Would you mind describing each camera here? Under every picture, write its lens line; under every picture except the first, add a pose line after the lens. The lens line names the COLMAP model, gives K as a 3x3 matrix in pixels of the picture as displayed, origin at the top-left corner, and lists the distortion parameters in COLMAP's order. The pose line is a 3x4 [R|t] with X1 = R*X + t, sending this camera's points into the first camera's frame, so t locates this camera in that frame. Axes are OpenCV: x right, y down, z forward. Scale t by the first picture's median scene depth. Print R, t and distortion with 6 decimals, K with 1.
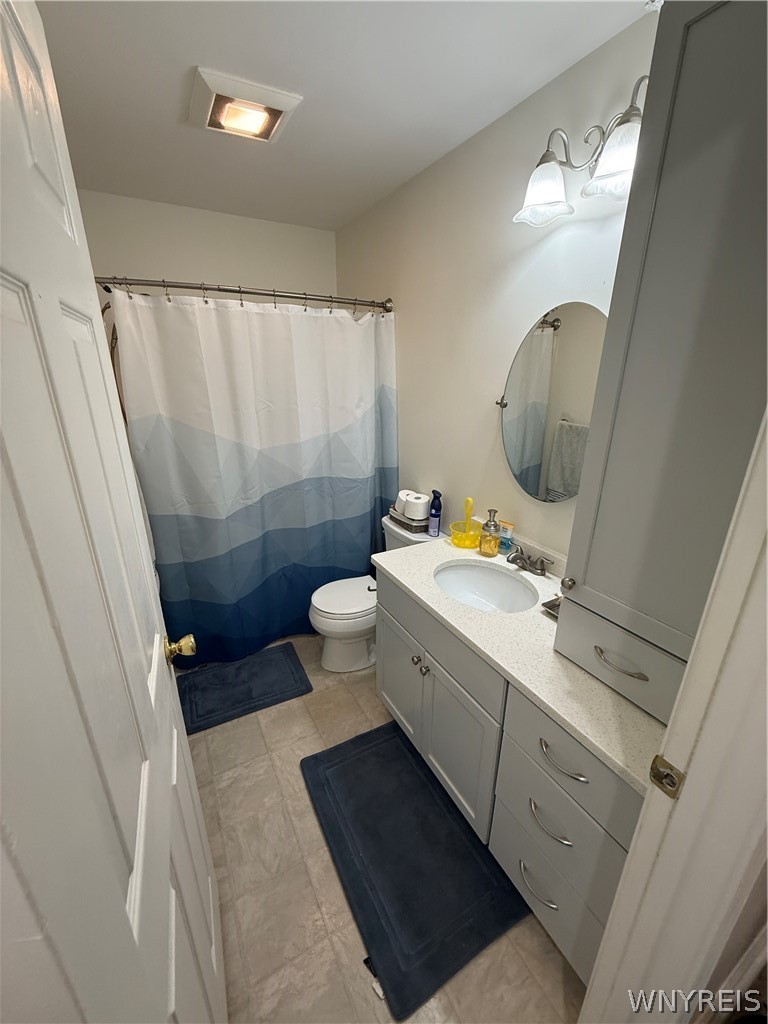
lens RADIAL K [[406.6, 0, 384.0], [0, 406.6, 512.0], [0, 0, 1]] dist [0.000719, -0.000037]
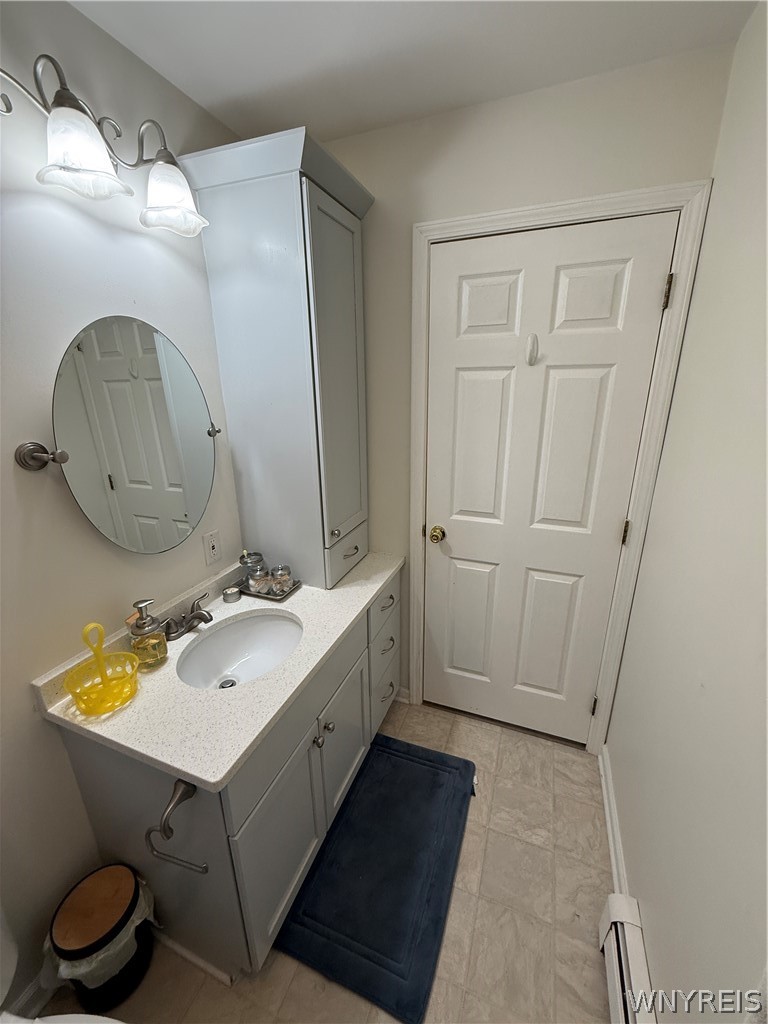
lens RADIAL K [[406.6, 0, 384.0], [0, 406.6, 512.0], [0, 0, 1]] dist [0.000719, -0.000037]
pose [[-0.636226, -0.229254, 0.736654, -0.559315], [0.267789, 0.829845, 0.489536, -0.432769], [-0.723537, 0.508723, -0.466578, 1.155219]]
